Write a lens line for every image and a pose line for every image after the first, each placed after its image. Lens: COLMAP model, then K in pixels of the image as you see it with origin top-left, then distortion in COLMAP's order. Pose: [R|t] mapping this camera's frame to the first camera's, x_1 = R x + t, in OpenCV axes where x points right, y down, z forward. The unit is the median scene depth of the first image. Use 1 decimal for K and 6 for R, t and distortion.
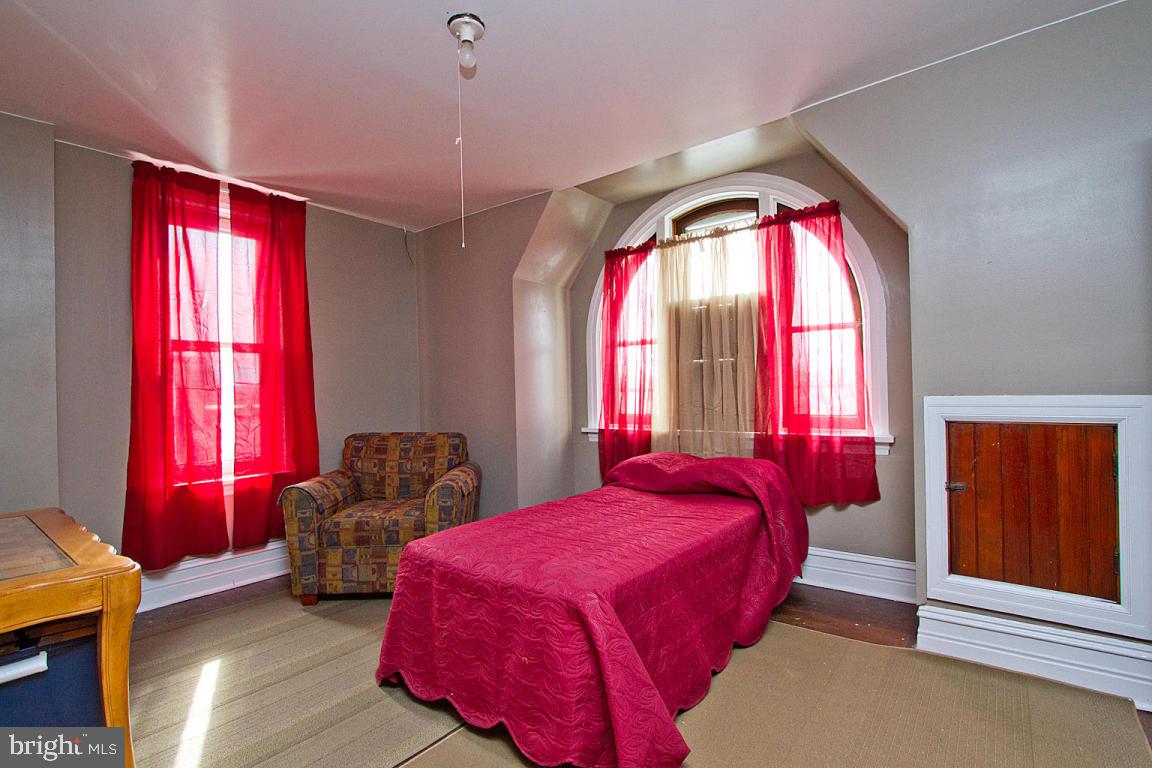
lens RADIAL K [[549.0, 0, 586.7], [0, 549.0, 389.4], [0, 0, 1]] dist [-0.012620, -0.000028]
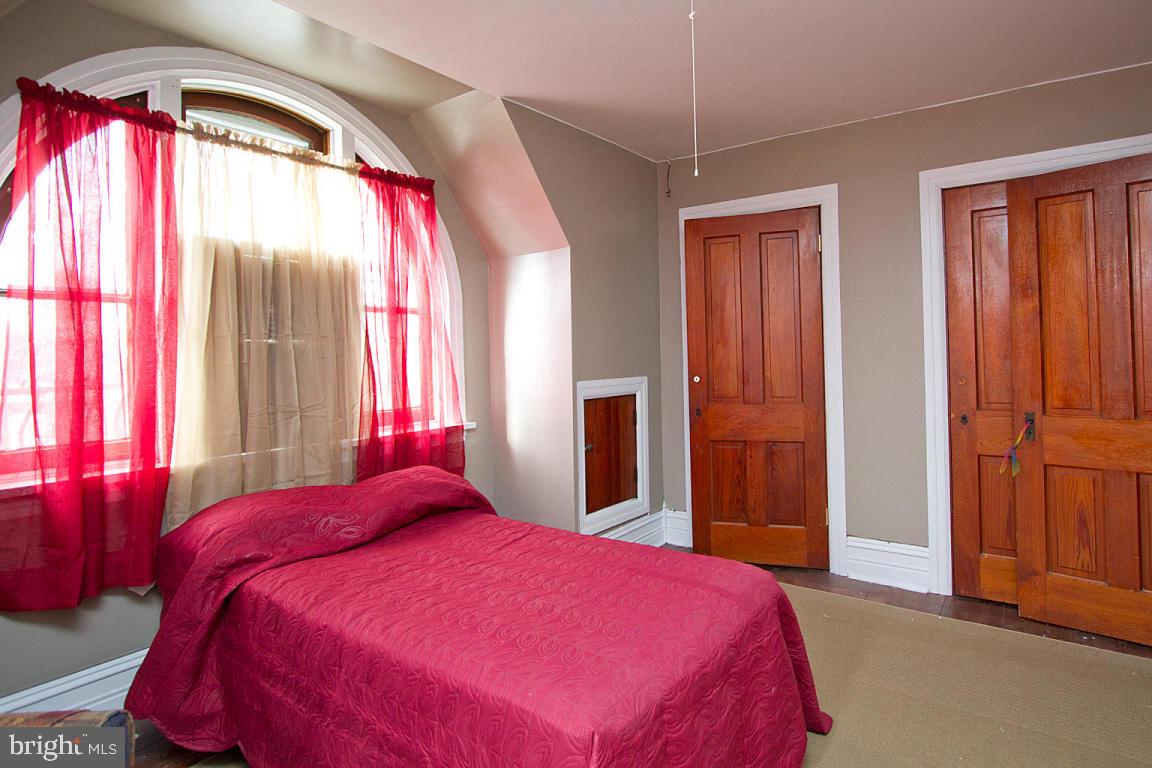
lens RADIAL K [[622.6, 0, 619.6], [0, 622.6, 349.7], [0, 0, 1]] dist [-0.010274, -0.000357]
pose [[-0.063004, 0.037239, 0.997318, -0.541033], [0.032577, 0.998848, -0.035238, -0.003653], [-0.997481, 0.030270, -0.064144, 0.647897]]
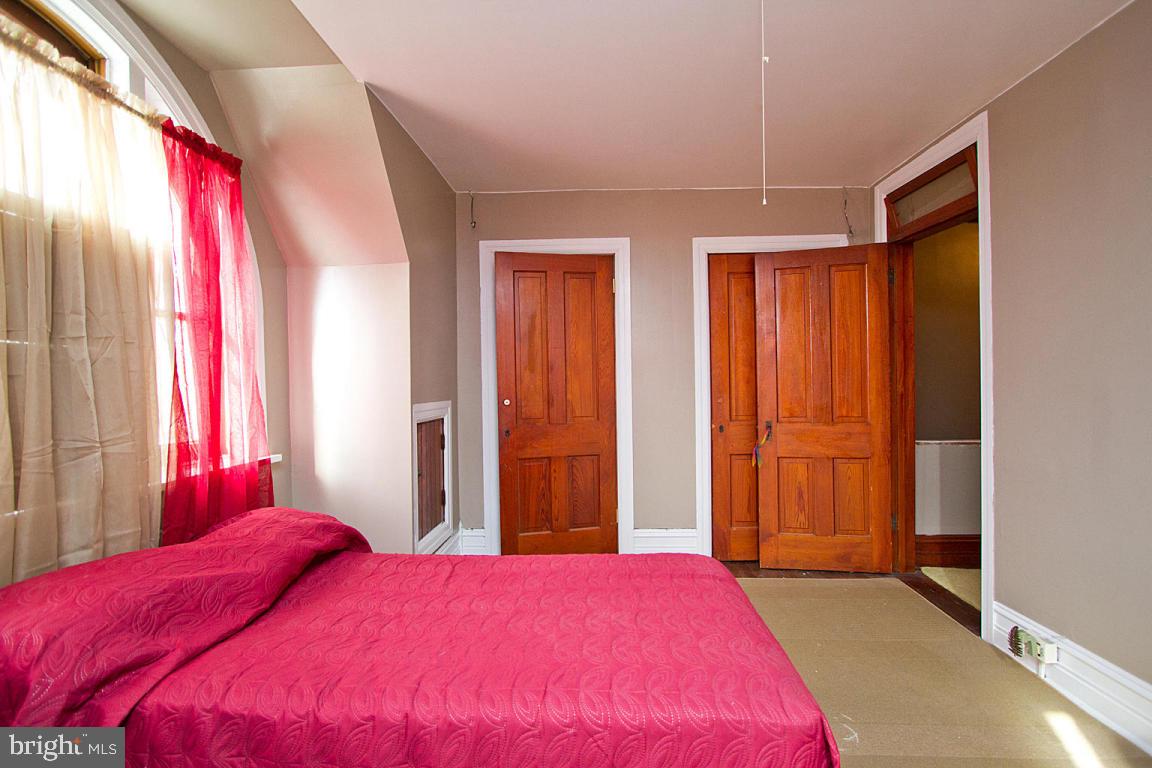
lens RADIAL K [[549.0, 0, 586.7], [0, 549.0, 389.4], [0, 0, 1]] dist [-0.012620, -0.000028]
pose [[-0.587290, 0.029226, 0.808848, -0.383525], [0.040495, 0.999157, -0.006700, 0.002527], [-0.808363, 0.028819, -0.587979, 0.916411]]
